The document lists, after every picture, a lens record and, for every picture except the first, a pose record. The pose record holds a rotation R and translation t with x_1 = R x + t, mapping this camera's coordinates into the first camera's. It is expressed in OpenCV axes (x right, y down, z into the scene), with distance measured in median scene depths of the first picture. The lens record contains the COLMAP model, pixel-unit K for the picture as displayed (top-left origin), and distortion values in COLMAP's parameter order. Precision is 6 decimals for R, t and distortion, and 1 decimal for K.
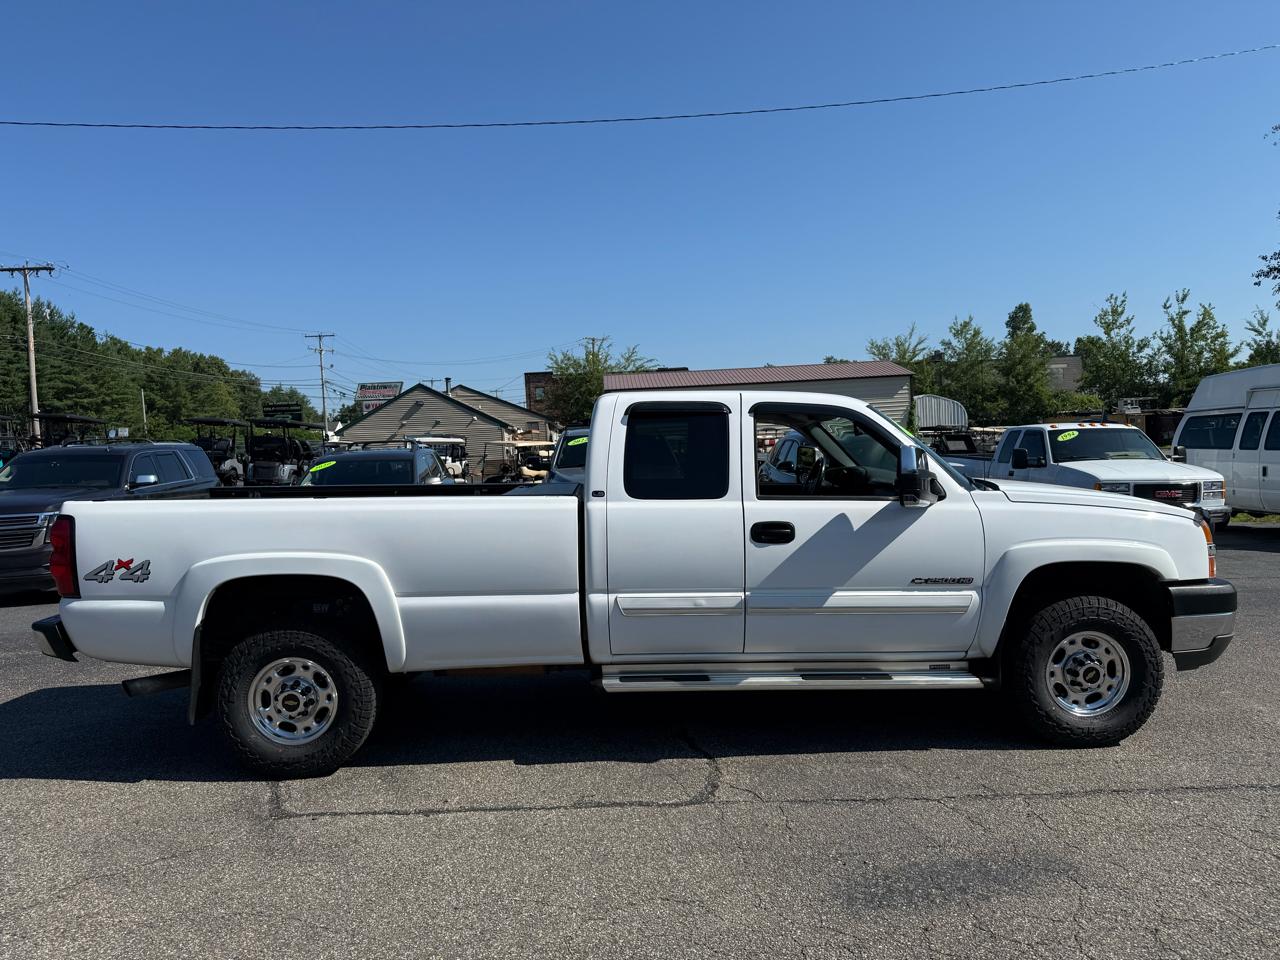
lens RADIAL K [[911.4, 0, 639.8], [0, 911.4, 473.8], [0, 0, 1]] dist [0.044347, -0.051168]
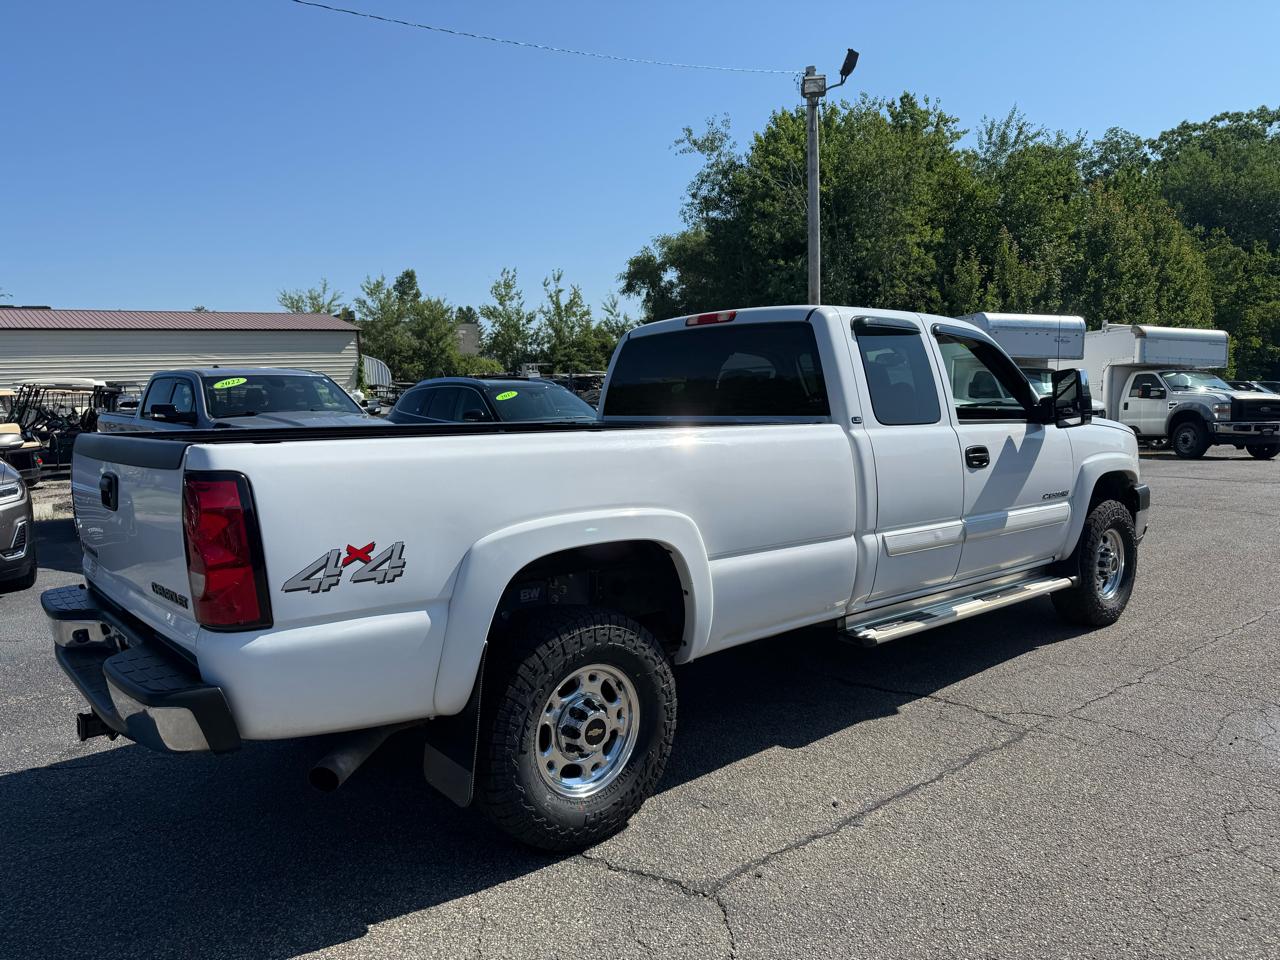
lens RADIAL K [[911.4, 0, 645.9], [0, 911.4, 483.5], [0, 0, 1]] dist [0.044347, -0.051168]
pose [[0.775244, -0.053029, 0.629432, -0.735299], [0.021581, 0.998112, 0.057510, 0.027457], [-0.631293, -0.031000, 0.774925, 0.444840]]
